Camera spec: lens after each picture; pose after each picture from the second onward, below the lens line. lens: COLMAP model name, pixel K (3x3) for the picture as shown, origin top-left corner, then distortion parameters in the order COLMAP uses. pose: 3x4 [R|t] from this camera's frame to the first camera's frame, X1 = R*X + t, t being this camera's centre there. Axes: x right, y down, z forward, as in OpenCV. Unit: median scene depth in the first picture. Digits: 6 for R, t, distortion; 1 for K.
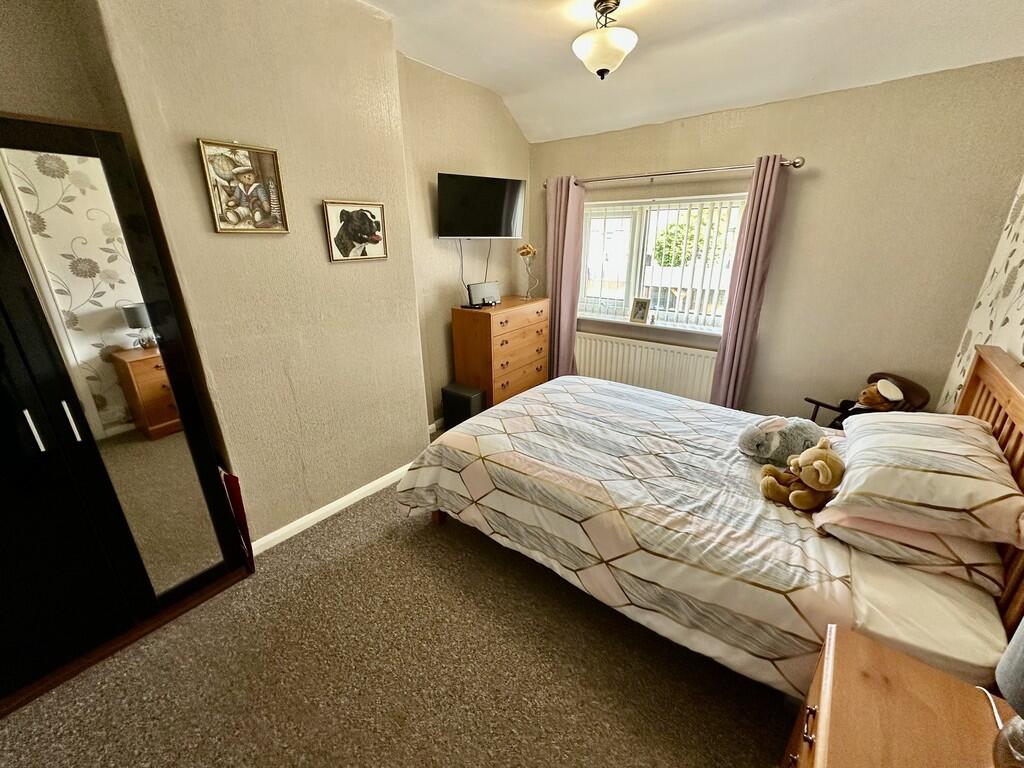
lens RADIAL K [[408.7, 0, 510.6], [0, 408.7, 381.4], [0, 0, 1]] dist [-0.002402, 0.000646]
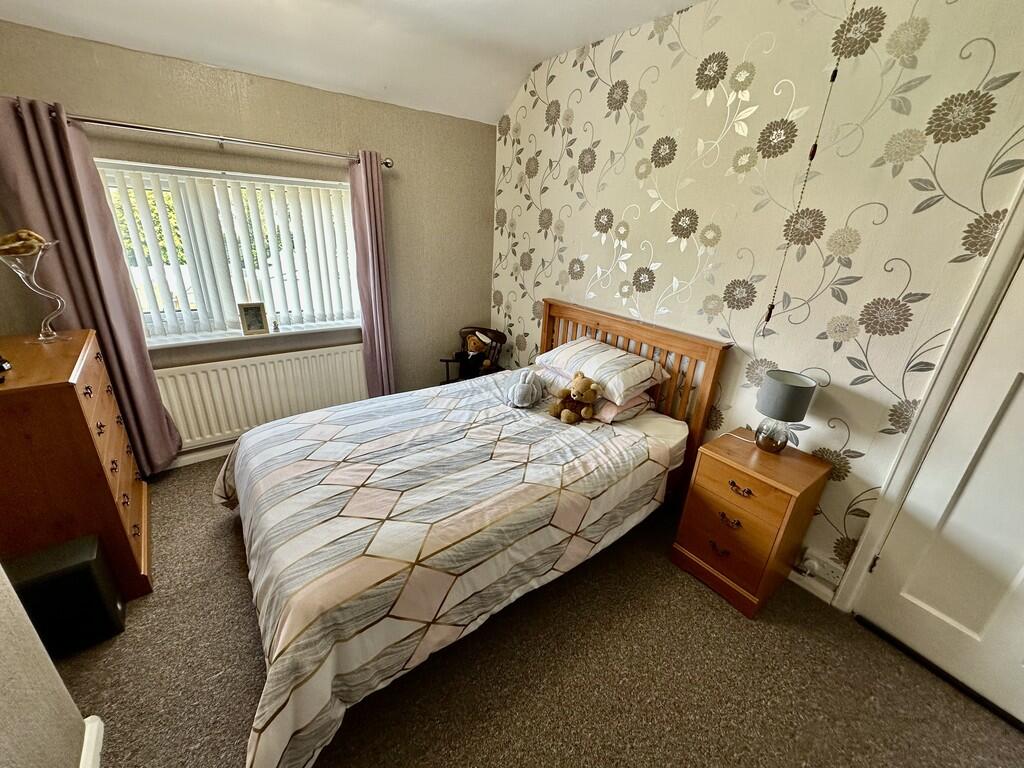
lens RADIAL K [[408.7, 0, 510.6], [0, 408.7, 381.4], [0, 0, 1]] dist [-0.002402, 0.000646]
pose [[0.241197, -0.327222, 0.913646, -0.552688], [0.276699, 0.925552, 0.258439, -0.226671], [-0.930194, 0.190470, 0.313783, 0.573381]]
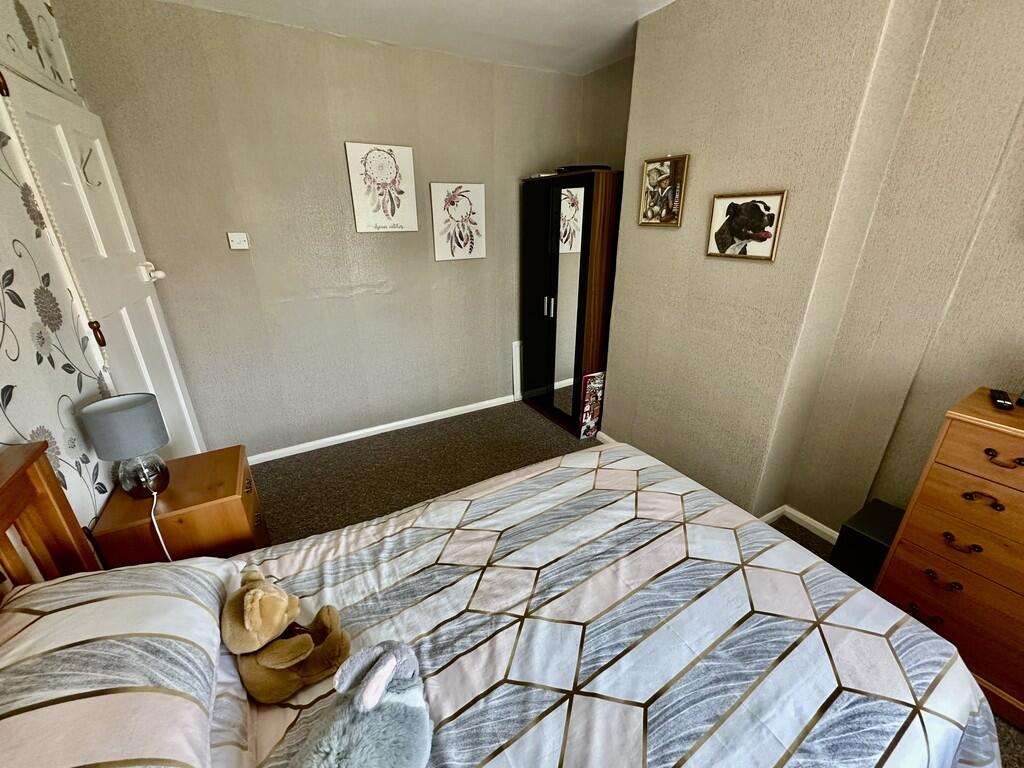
lens RADIAL K [[408.7, 0, 510.6], [0, 408.7, 381.4], [0, 0, 1]] dist [-0.002402, 0.000646]
pose [[-0.365013, 0.355293, -0.860542, 0.779540], [-0.308966, 0.825706, 0.471963, -0.396717], [0.878240, 0.438151, -0.191620, 0.987111]]
